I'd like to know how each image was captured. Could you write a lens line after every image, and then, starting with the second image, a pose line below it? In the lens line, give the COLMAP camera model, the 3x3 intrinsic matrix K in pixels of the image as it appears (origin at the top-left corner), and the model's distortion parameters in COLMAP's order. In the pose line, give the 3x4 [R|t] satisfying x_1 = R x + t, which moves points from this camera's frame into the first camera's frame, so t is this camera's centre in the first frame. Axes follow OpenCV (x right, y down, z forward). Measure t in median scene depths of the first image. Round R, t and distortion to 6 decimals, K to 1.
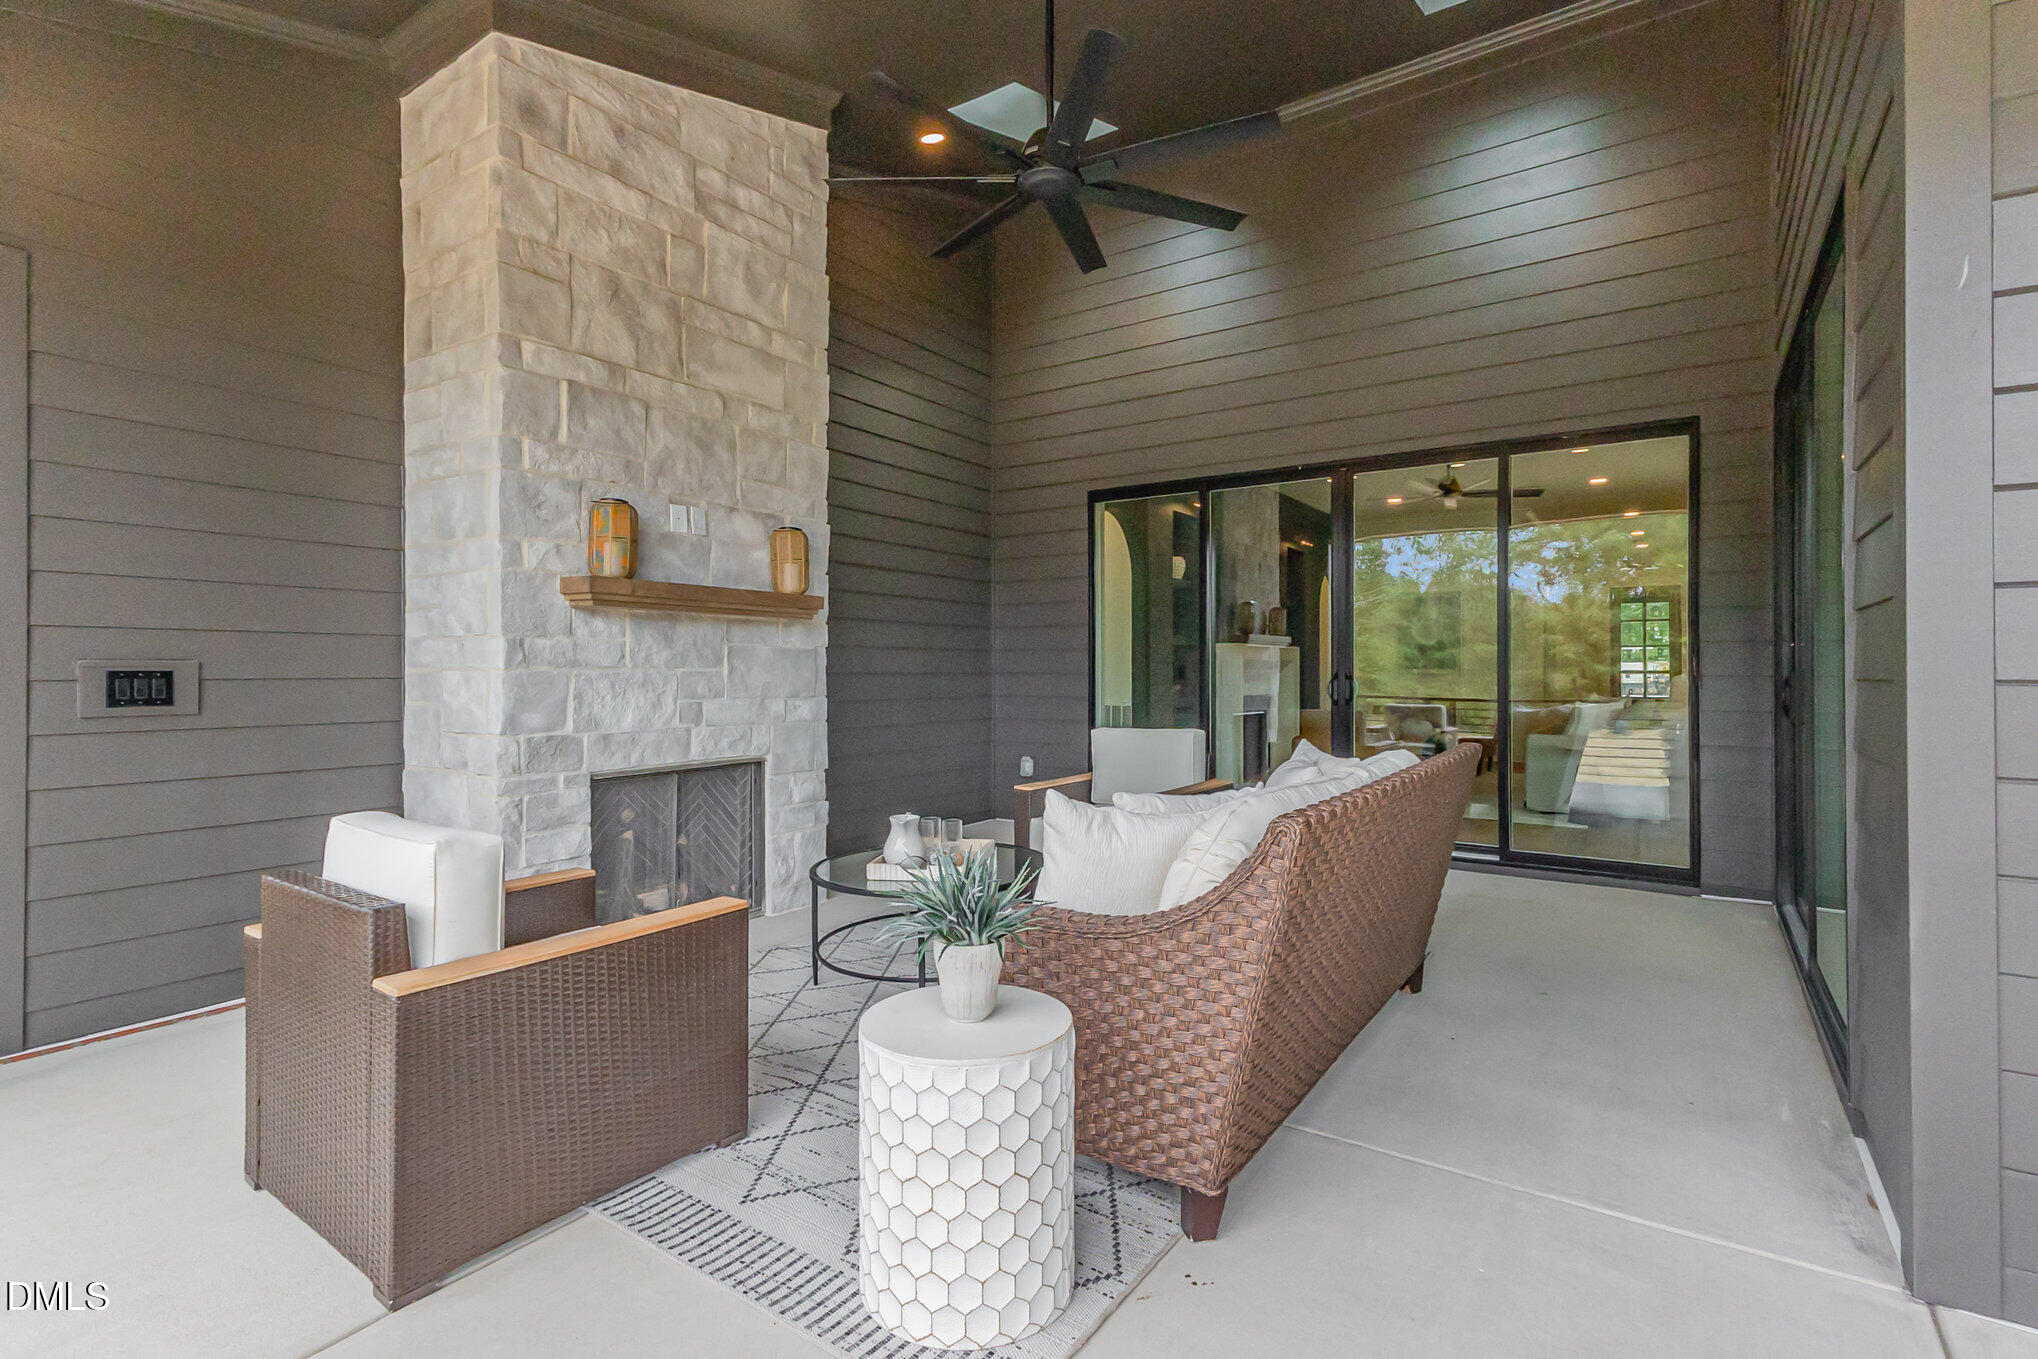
lens RADIAL K [[962.9, 0, 979.7], [0, 962.9, 671.3], [0, 0, 1]] dist [0.032521, 0.002035]
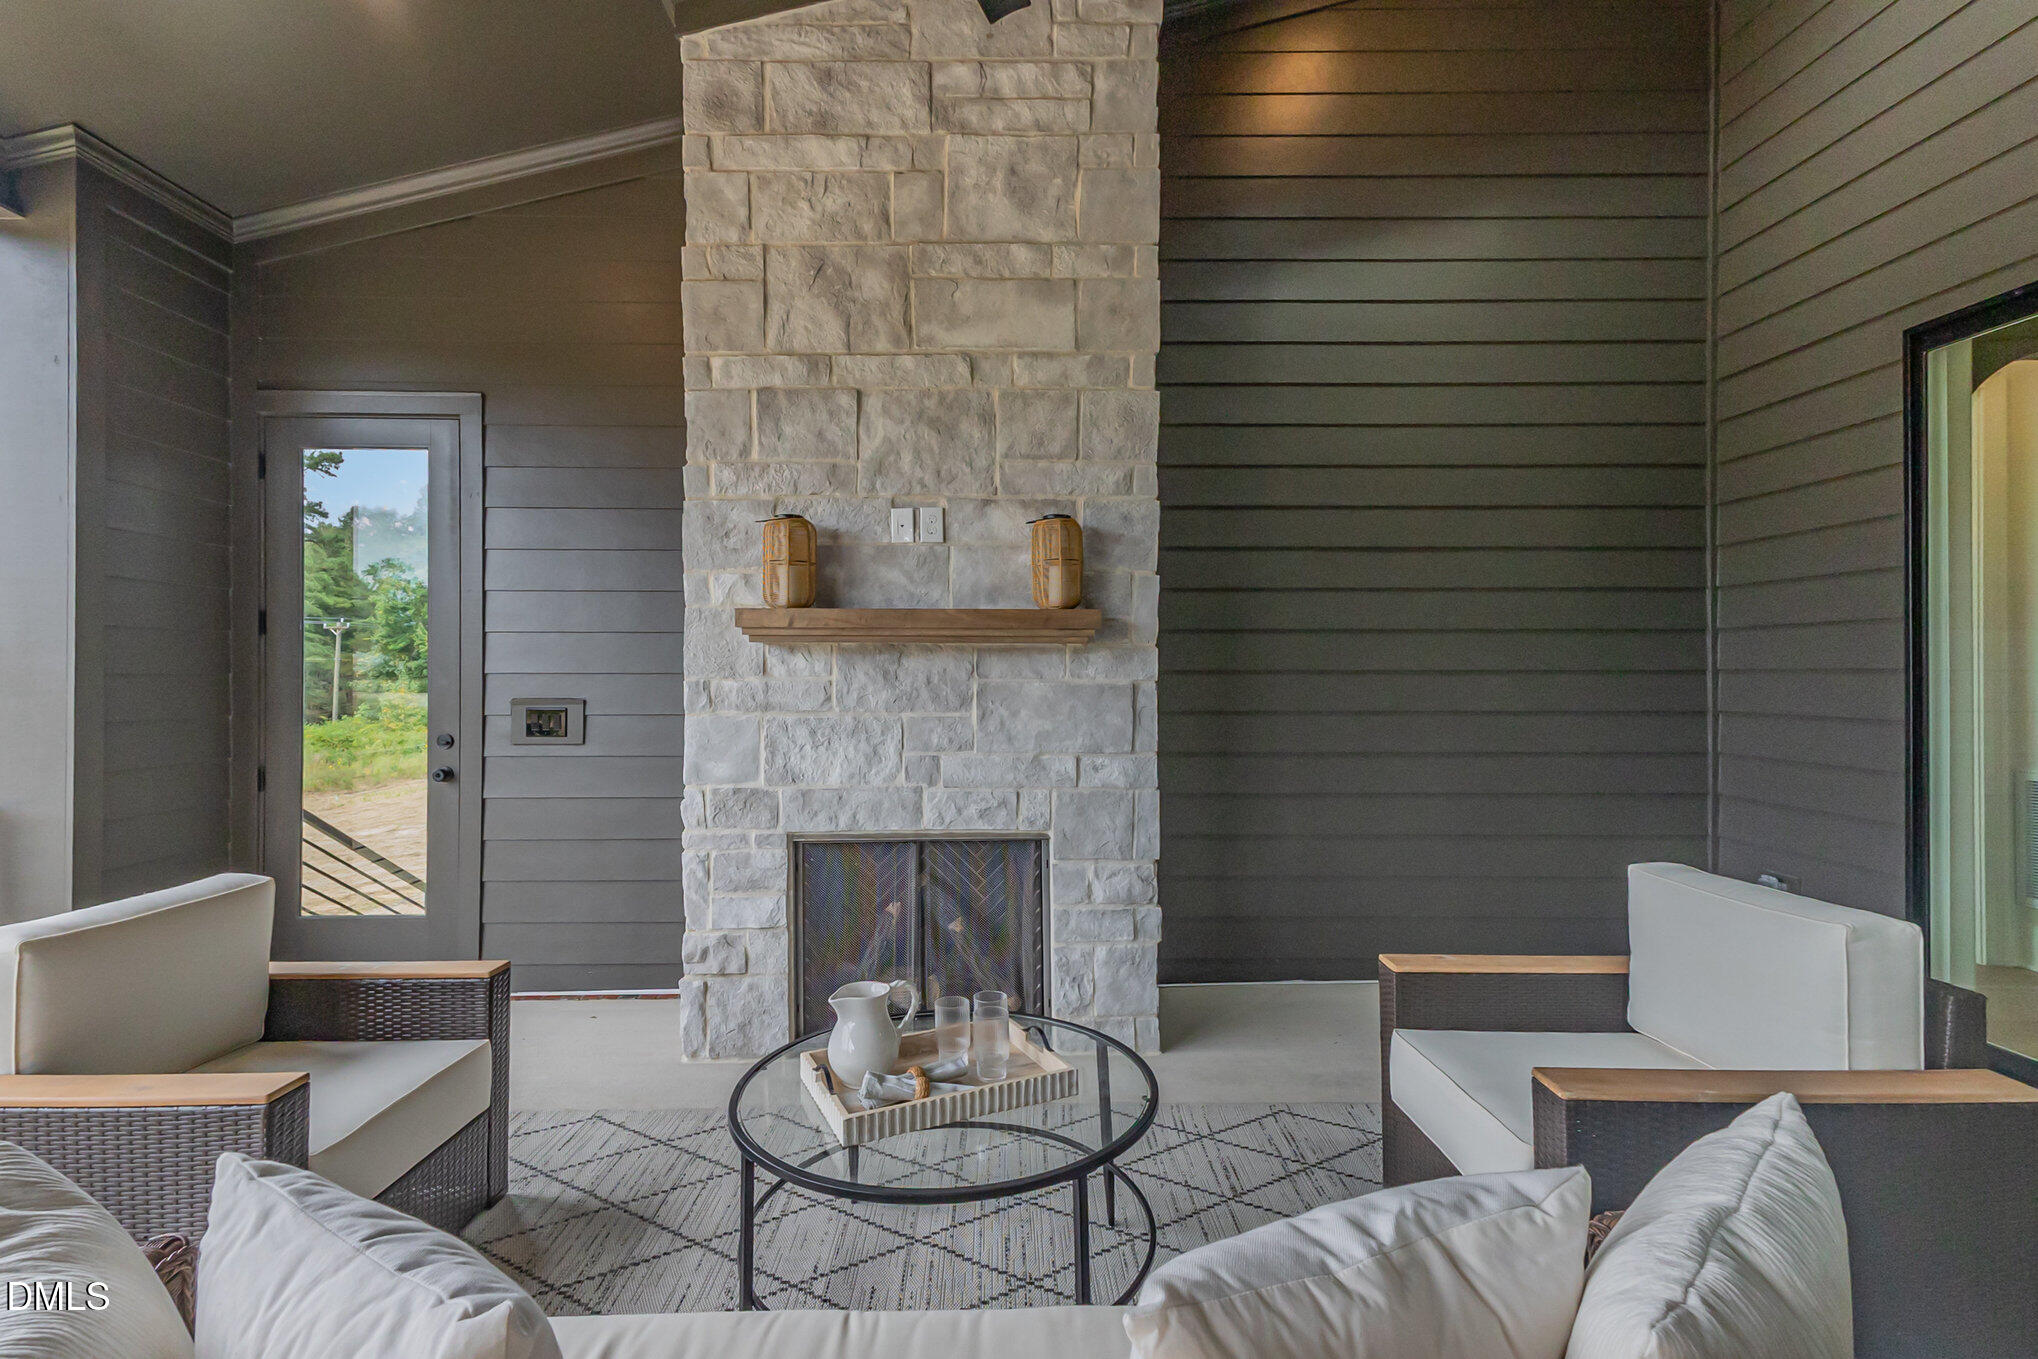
lens RADIAL K [[962.9, 0, 1016.6], [0, 962.9, 668.3], [0, 0, 1]] dist [0.032521, 0.002035]
pose [[0.595910, -0.002078, -0.803049, 0.369468], [0.001503, 0.999998, -0.001473, -0.036862], [0.803050, -0.000329, 0.595912, 0.575889]]
